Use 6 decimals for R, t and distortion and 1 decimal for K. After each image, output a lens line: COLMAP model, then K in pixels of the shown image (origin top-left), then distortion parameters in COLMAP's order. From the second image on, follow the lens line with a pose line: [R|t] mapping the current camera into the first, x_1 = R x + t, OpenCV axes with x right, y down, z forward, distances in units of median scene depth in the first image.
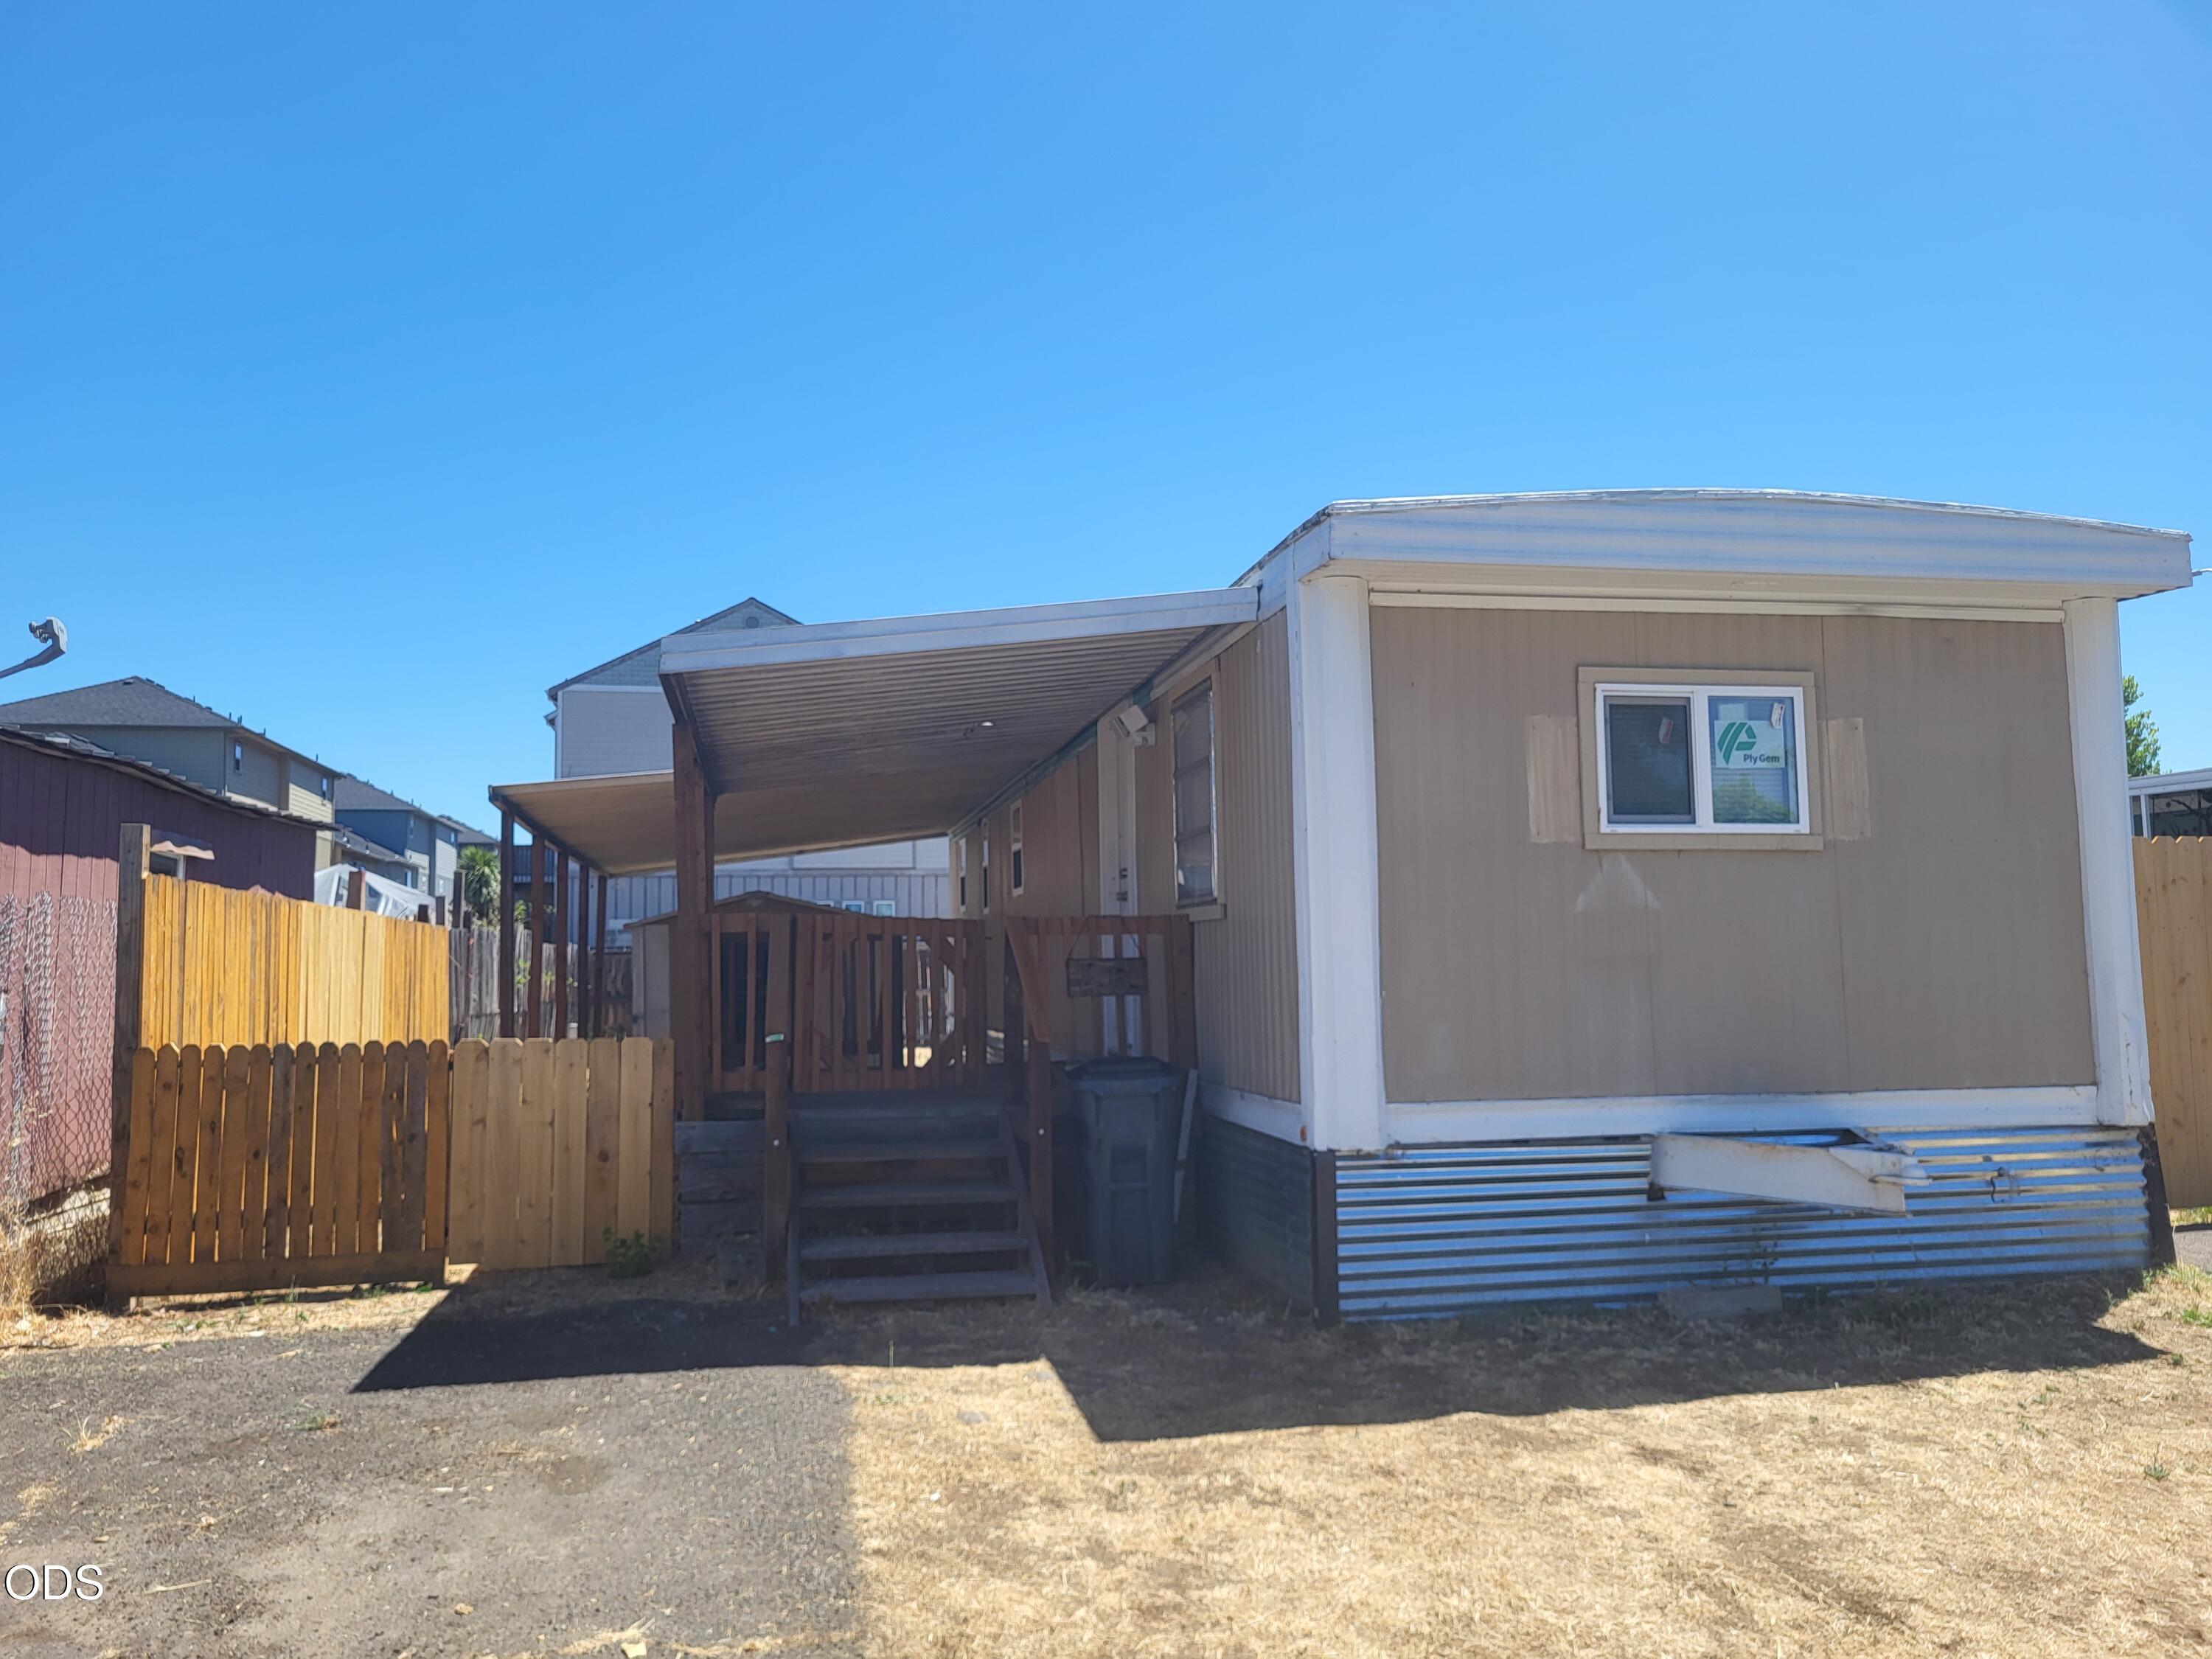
lens RADIAL K [[1703.5, 0, 1109.2], [0, 1703.5, 831.1], [0, 0, 1]] dist [0.041229, -0.040872]
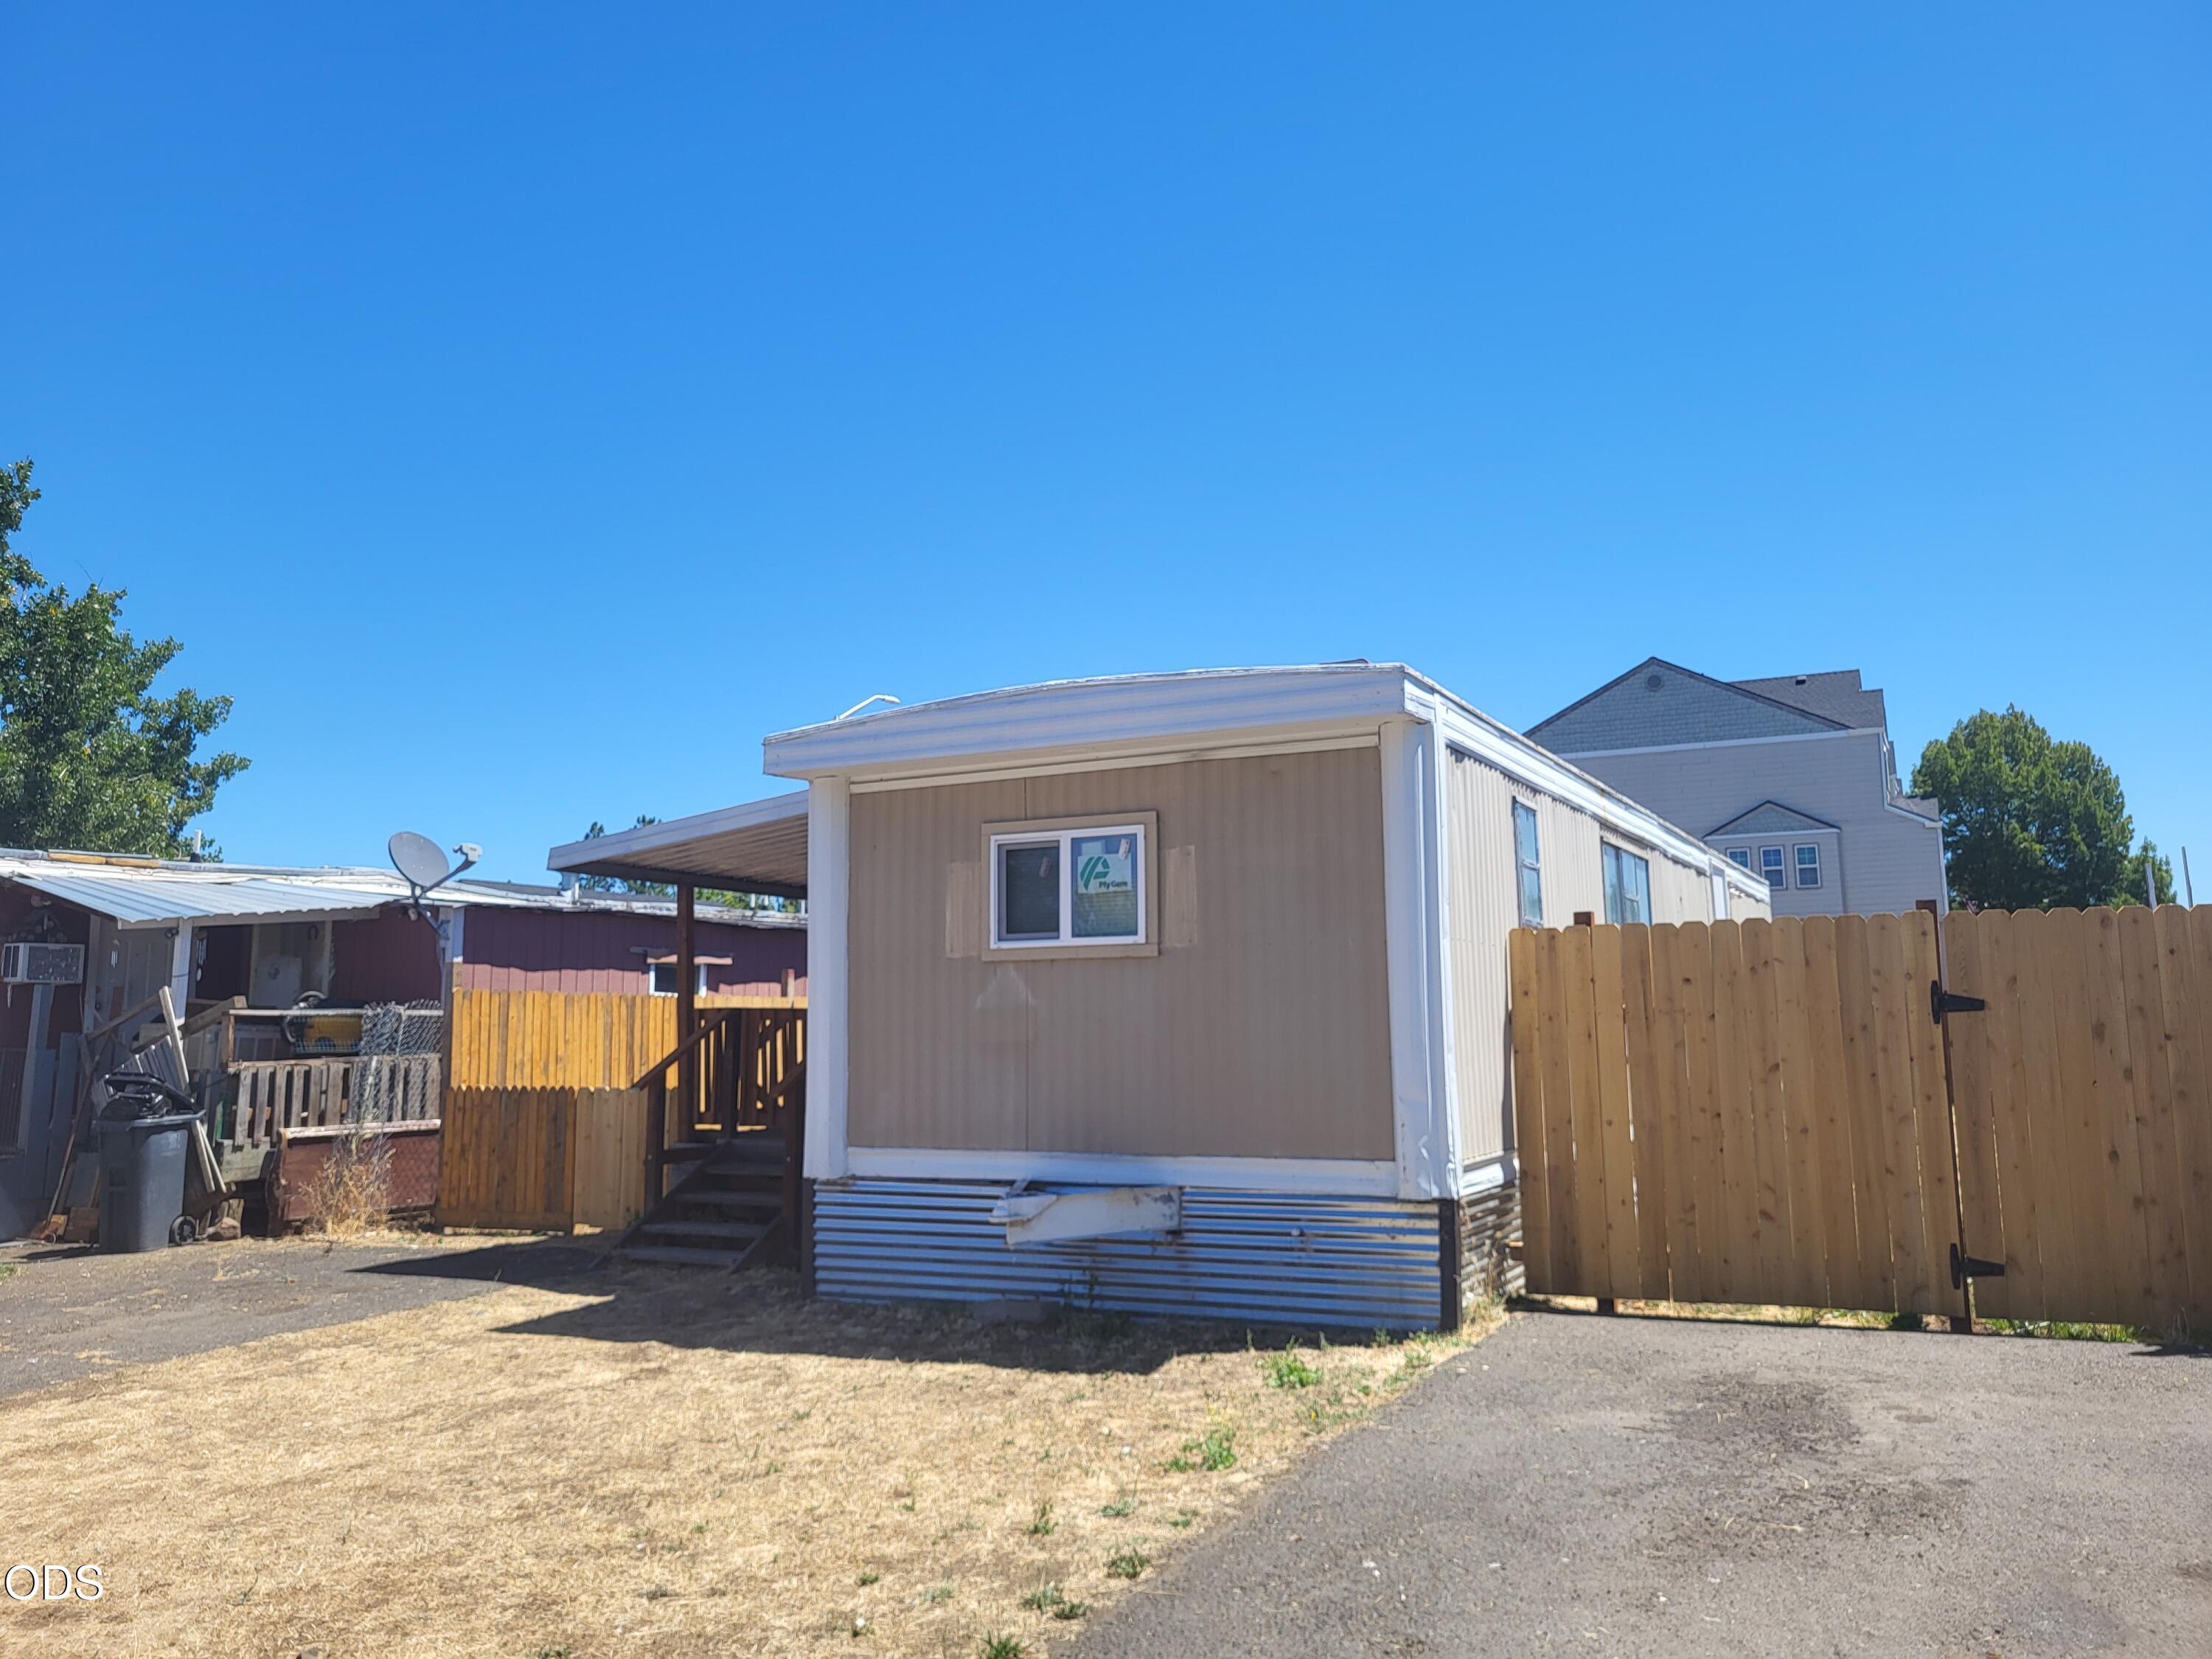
lens RADIAL K [[1703.5, 0, 1111.9], [0, 1703.5, 808.1], [0, 0, 1]] dist [0.041229, -0.040872]
pose [[0.786970, -0.075837, -0.612313, 1.164817], [0.049361, 0.996975, -0.060037, -0.023395], [0.615014, 0.017023, 0.788333, 0.012846]]
